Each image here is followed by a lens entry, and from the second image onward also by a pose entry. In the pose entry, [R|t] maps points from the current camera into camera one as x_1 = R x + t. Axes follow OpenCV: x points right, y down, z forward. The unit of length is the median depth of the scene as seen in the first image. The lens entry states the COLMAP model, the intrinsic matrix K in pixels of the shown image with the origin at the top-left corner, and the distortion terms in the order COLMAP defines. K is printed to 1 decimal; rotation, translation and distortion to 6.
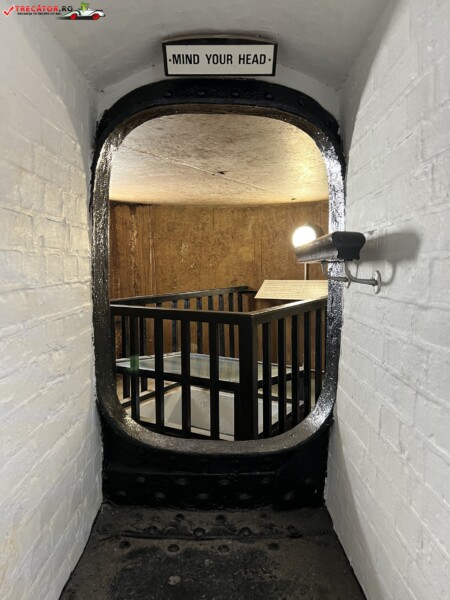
lens RADIAL K [[451.5, 0, 224.4], [0, 451.5, 299.6], [0, 0, 1]] dist [0.007212, -0.000695]
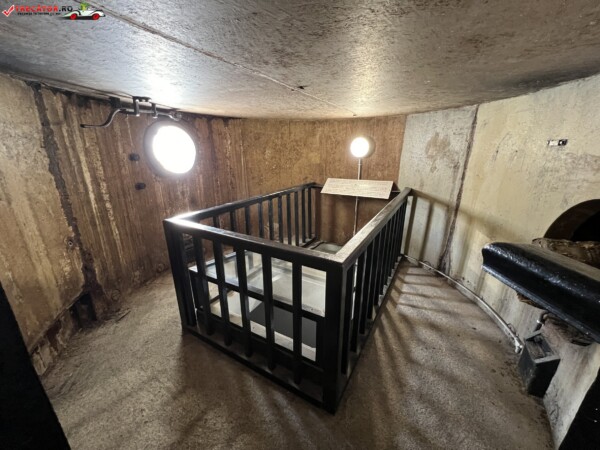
lens RADIAL K [[240.0, 0, 300.3], [0, 240.0, 226.0], [0, 0, 1]] dist [-0.019568, -0.000027]
pose [[0.999527, -0.003239, 0.030590, -0.016419], [-0.003738, 0.974285, 0.225286, -0.066723], [-0.030533, -0.225294, 0.973812, 0.275336]]
